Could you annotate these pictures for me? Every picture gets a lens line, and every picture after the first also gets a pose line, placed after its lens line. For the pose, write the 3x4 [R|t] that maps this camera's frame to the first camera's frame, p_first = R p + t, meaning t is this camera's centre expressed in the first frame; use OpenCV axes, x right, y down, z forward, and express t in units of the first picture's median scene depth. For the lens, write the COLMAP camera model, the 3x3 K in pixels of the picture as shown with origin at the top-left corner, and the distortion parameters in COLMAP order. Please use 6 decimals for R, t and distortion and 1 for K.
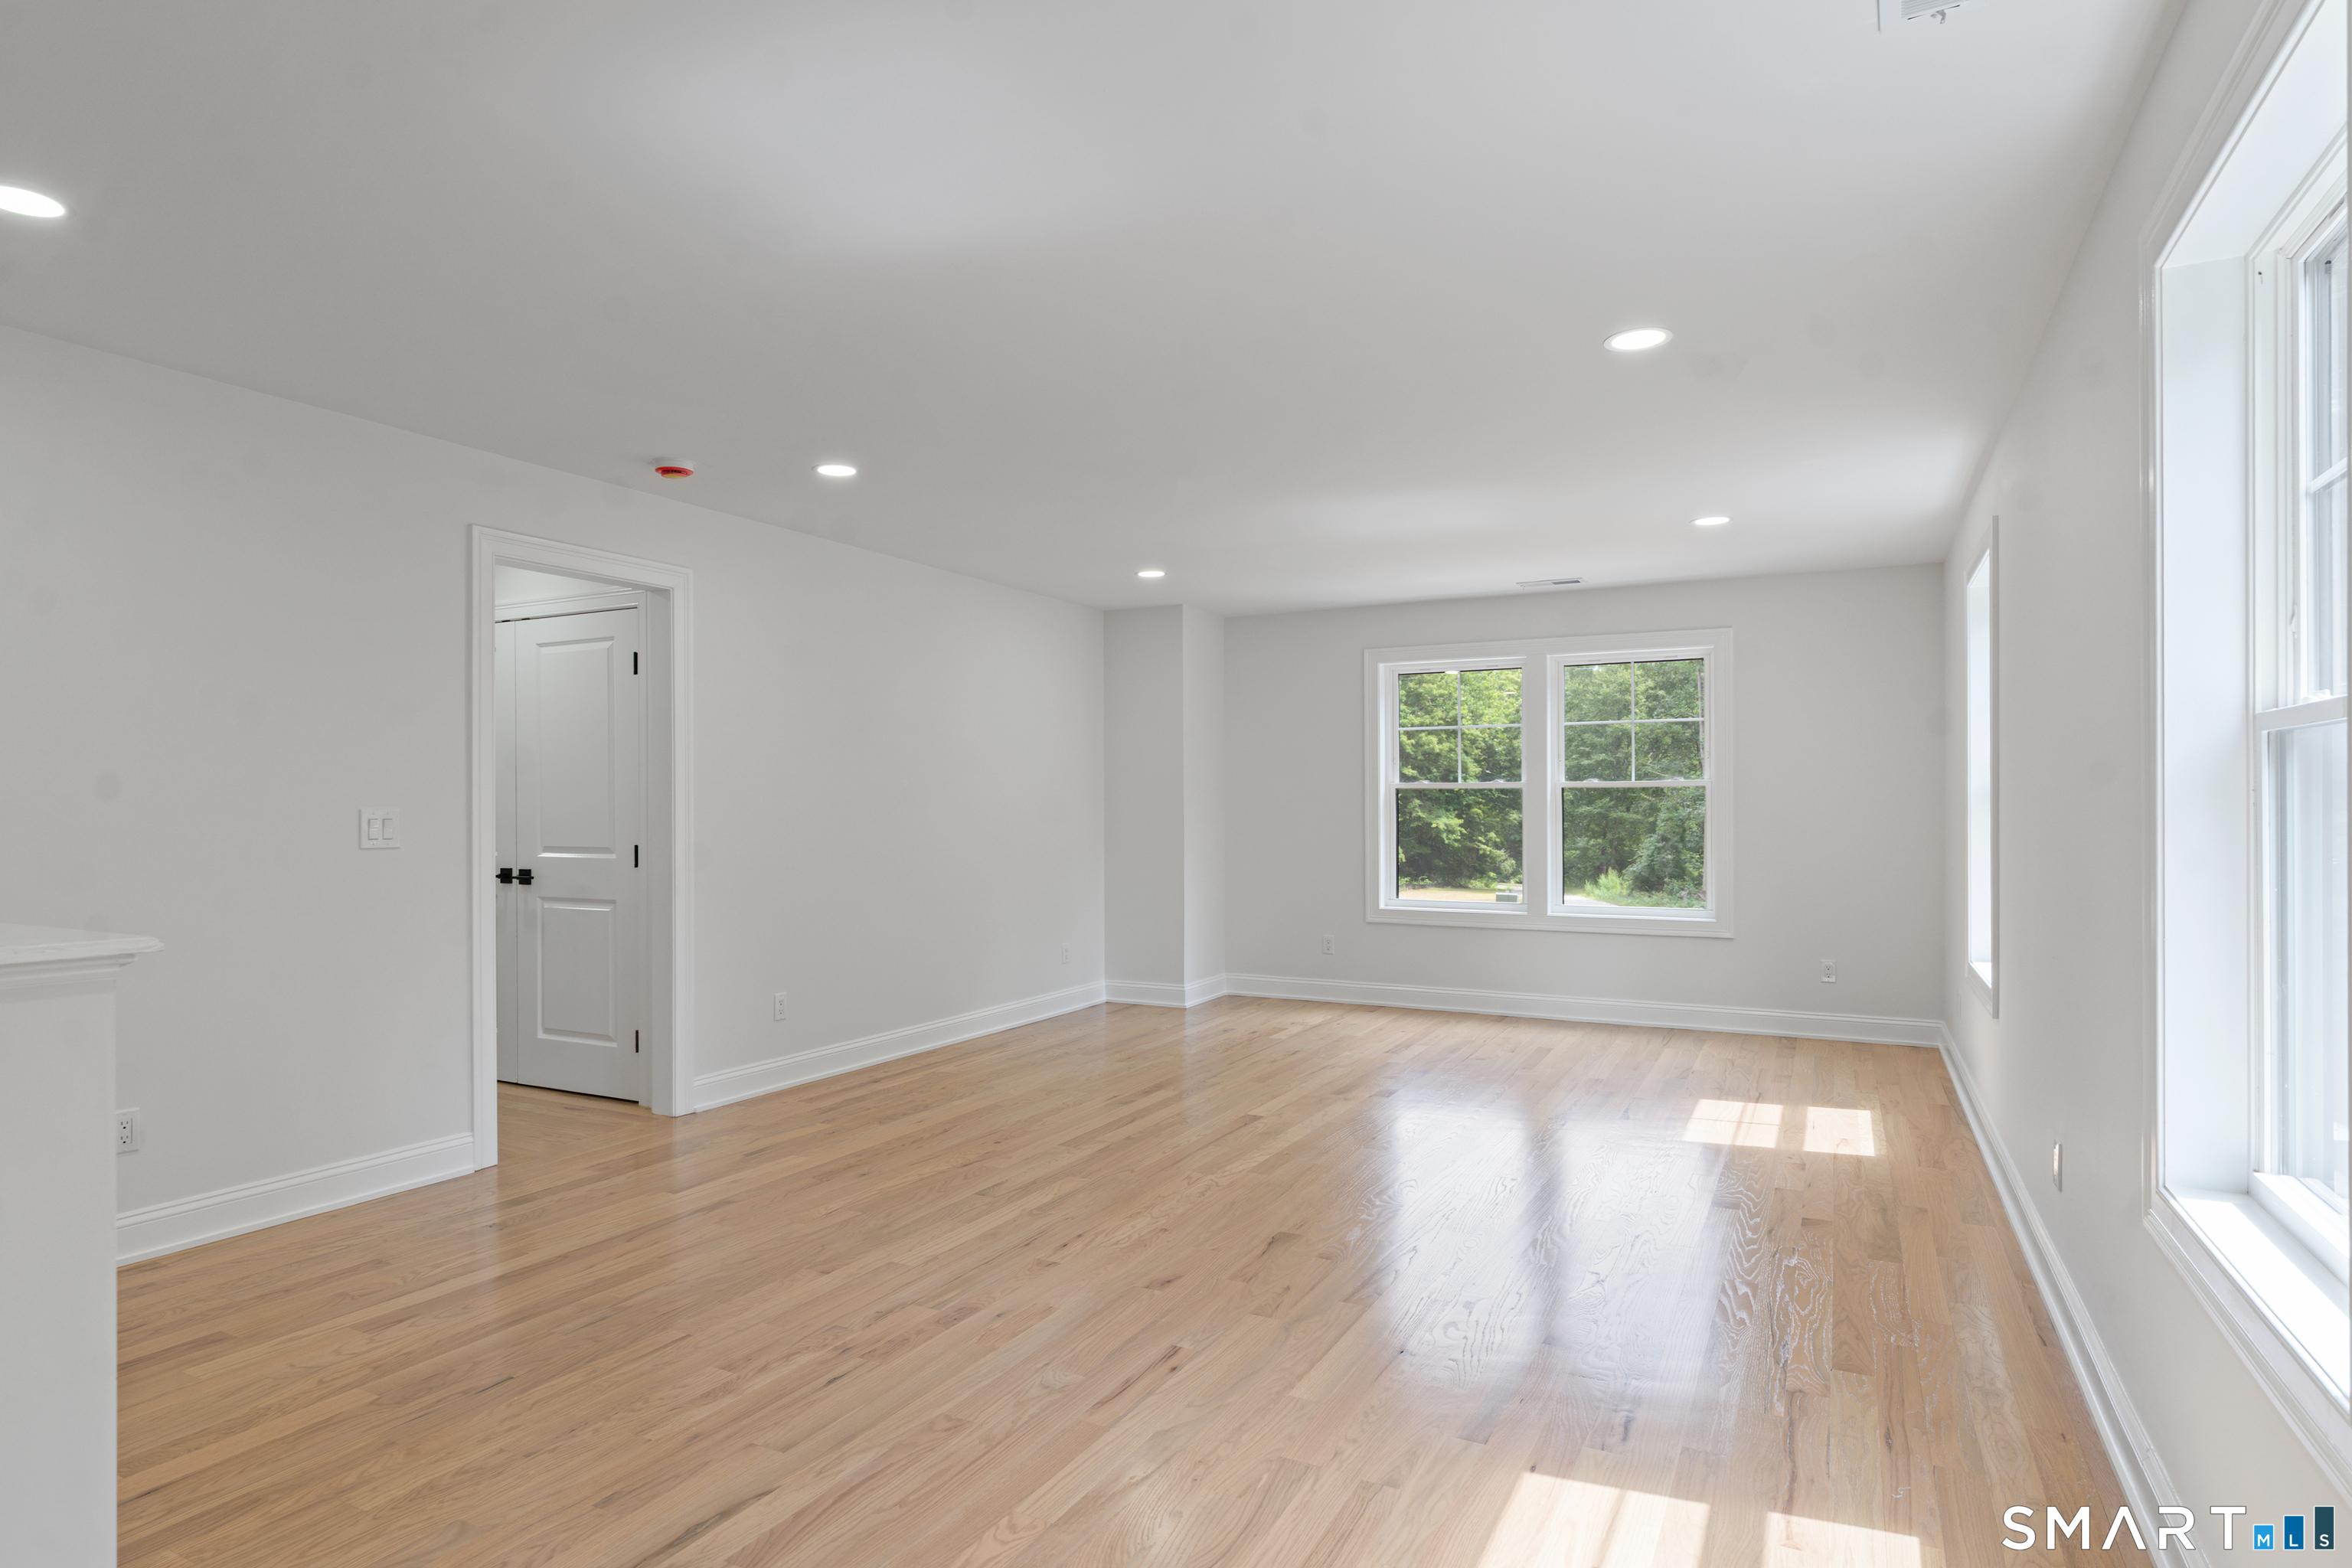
lens RADIAL K [[1268.5, 0, 1174.4], [0, 1268.5, 810.0], [0, 0, 1]] dist [-0.000142, -0.000417]
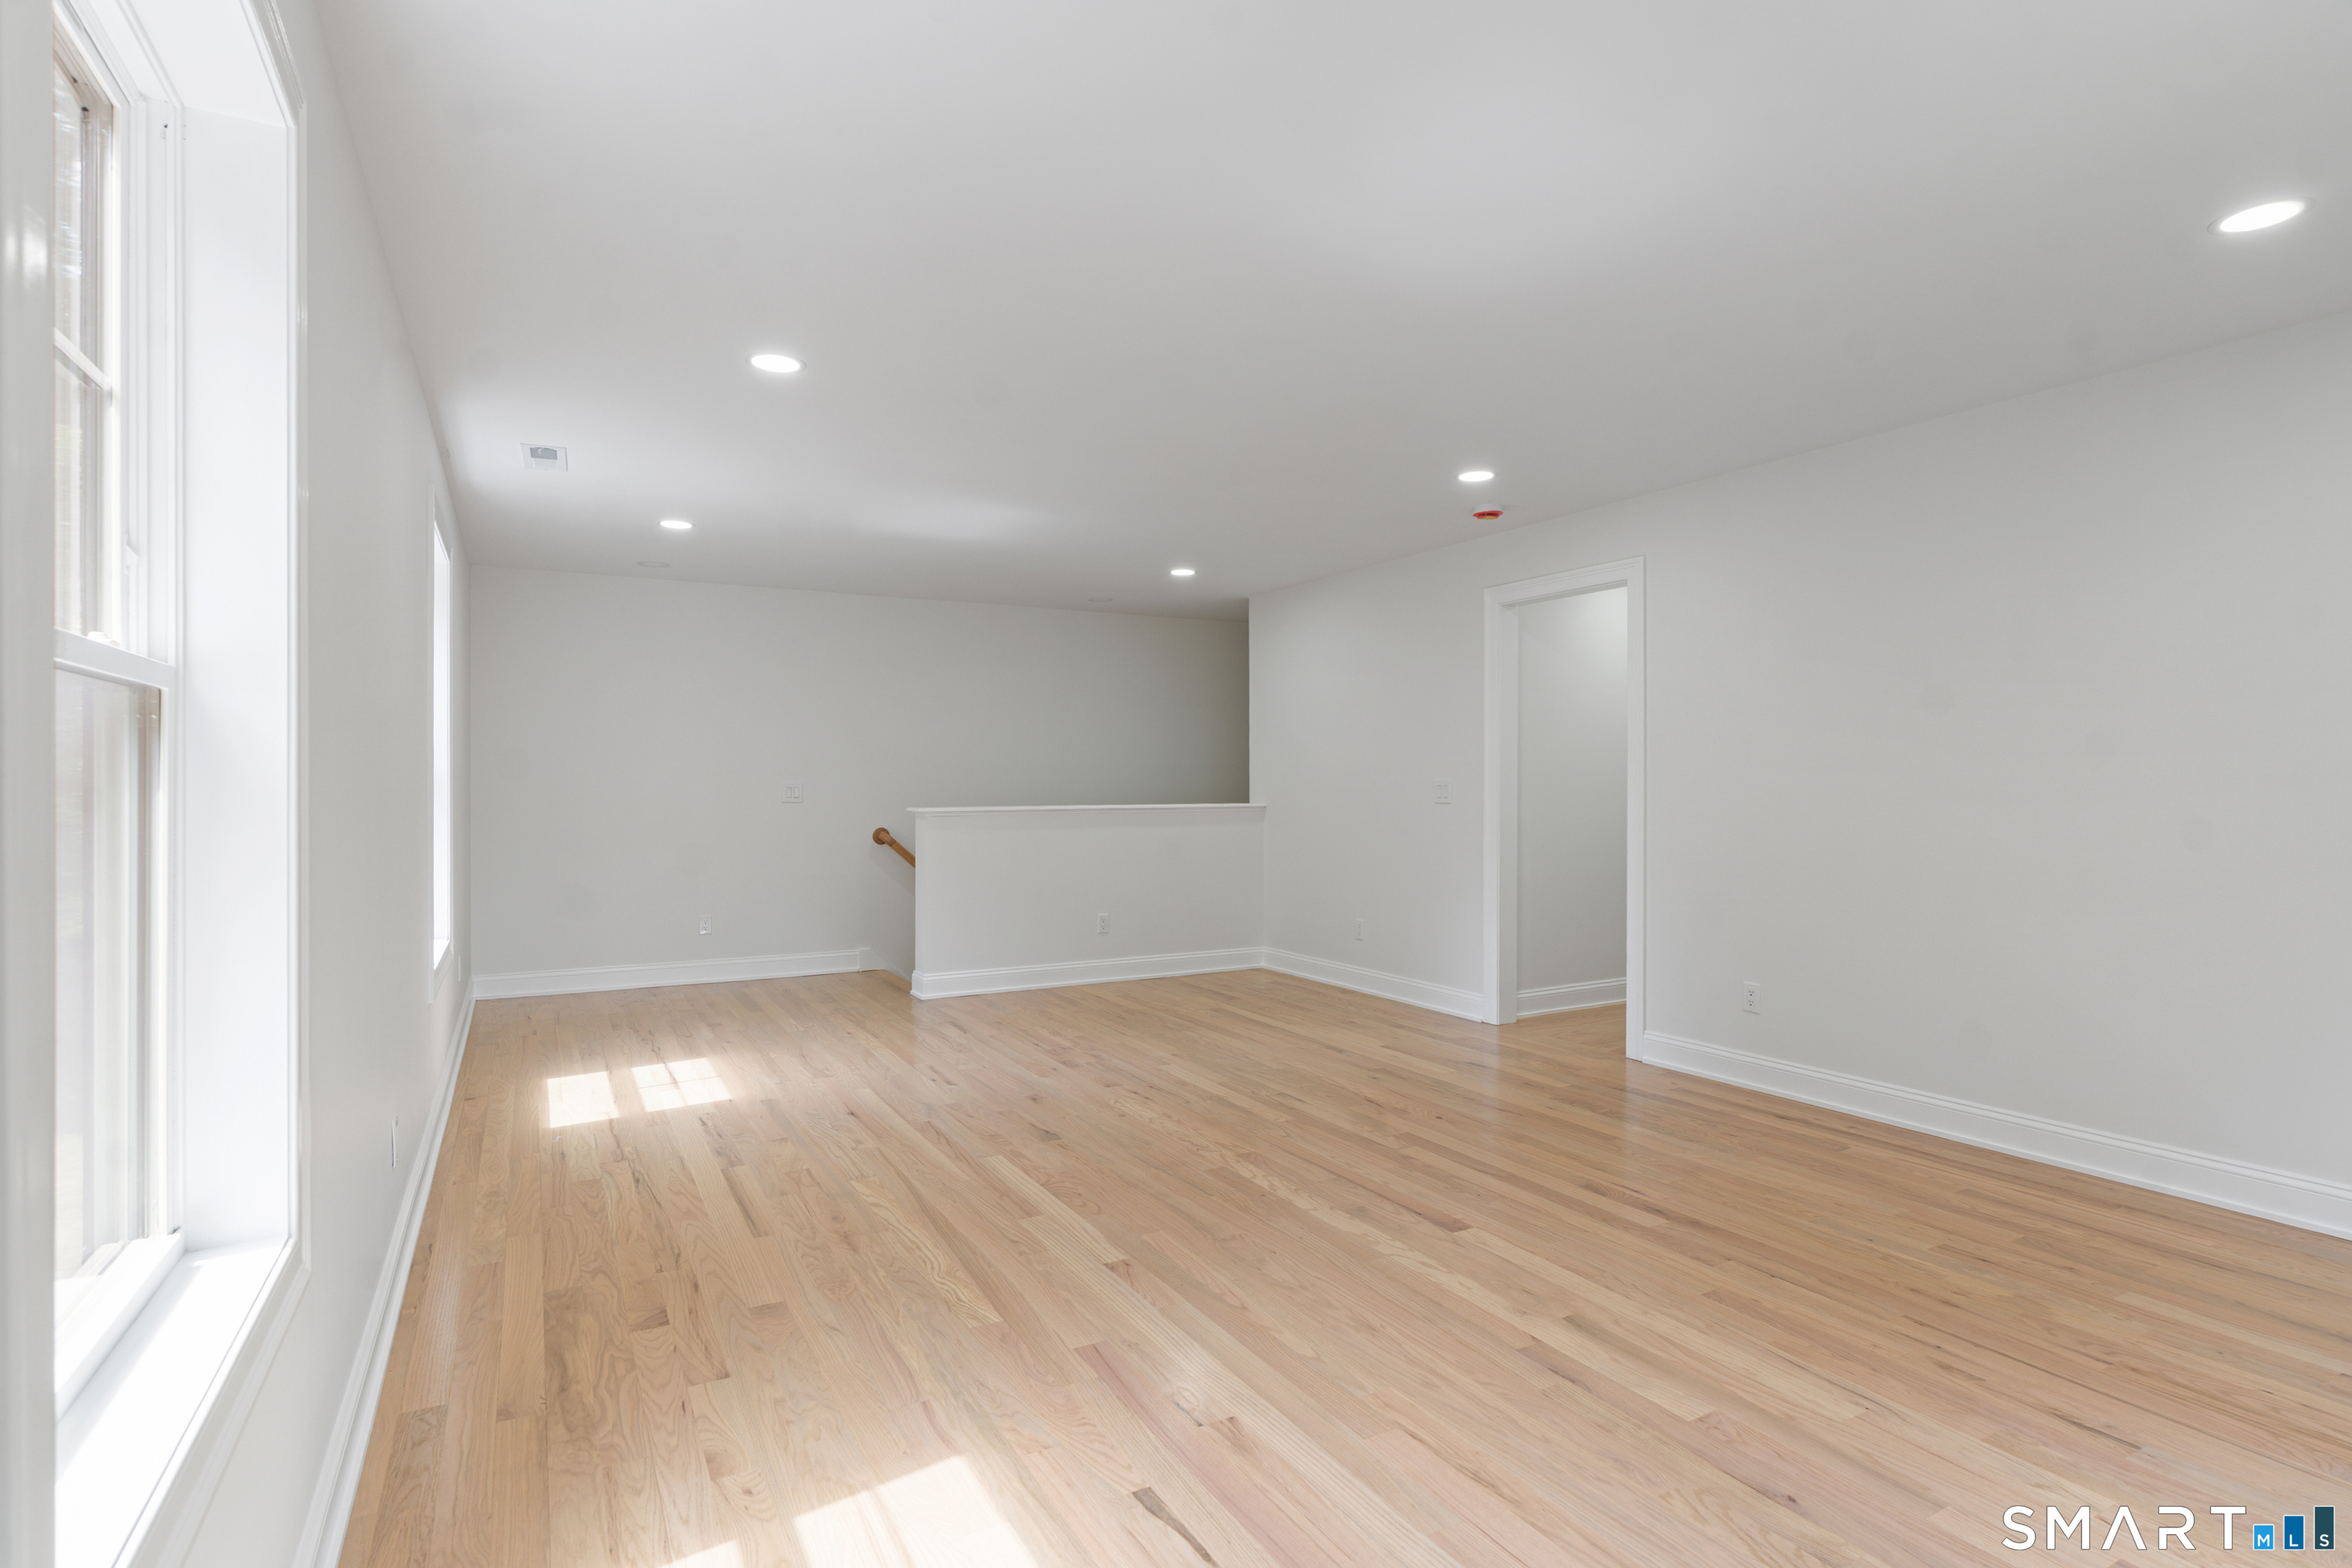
lens RADIAL K [[1111.8, 0, 1176.0], [0, 1111.8, 784.0], [0, 0, 1]] dist [0.000471, 0.000095]
pose [[-0.532389, 0.003631, -0.846492, 0.860938], [0.002929, 0.999993, 0.002448, -0.007859], [0.846495, -0.001176, -0.532396, 1.546633]]
